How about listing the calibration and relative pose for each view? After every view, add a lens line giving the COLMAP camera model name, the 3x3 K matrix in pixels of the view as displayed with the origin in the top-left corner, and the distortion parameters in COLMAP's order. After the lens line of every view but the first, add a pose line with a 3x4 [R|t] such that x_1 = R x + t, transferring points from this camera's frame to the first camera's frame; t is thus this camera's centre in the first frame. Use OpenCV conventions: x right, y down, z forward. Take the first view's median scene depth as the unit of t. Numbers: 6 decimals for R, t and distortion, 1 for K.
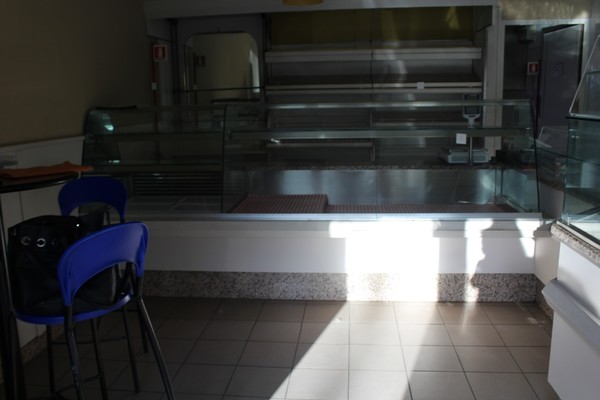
lens RADIAL K [[531.3, 0, 300.0], [0, 531.3, 200.0], [0, 0, 1]] dist [-0.156048, 0.144428]
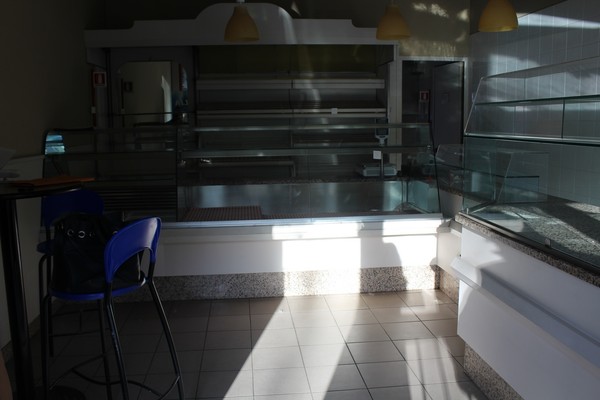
lens RADIAL K [[531.3, 0, 300.0], [0, 531.3, 200.0], [0, 0, 1]] dist [-0.156048, 0.144428]
pose [[0.979385, -0.021605, 0.200844, -0.101820], [0.030624, 0.998652, -0.041909, 0.029319], [-0.199668, 0.047196, 0.978726, -0.144146]]
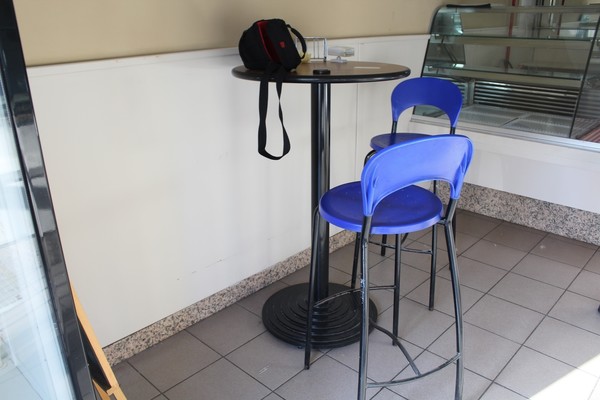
lens RADIAL K [[498.9, 0, 291.3], [0, 498.9, 196.5], [0, 0, 1]] dist [-0.165633, 0.149065]
pose [[0.779148, 0.224373, -0.585308, -0.021534], [-0.114083, 0.968906, 0.219559, -0.001782], [0.616371, -0.104295, 0.780518, 0.100573]]
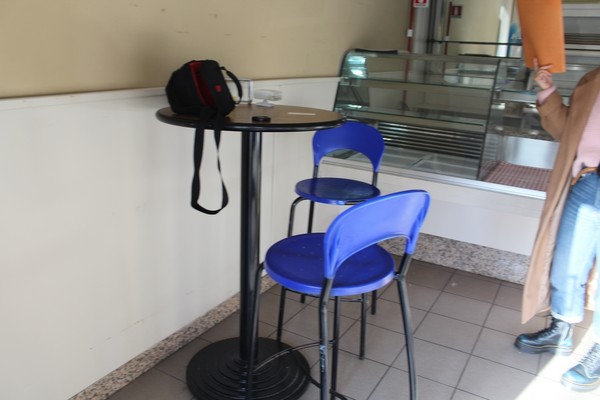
lens RADIAL K [[498.9, 0, 291.3], [0, 498.9, 196.5], [0, 0, 1]] dist [-0.165633, 0.149065]
pose [[0.901462, 0.172696, -0.396915, -0.086945], [-0.133872, 0.983241, 0.123759, -0.007011], [0.411636, -0.058428, 0.909474, 0.104063]]
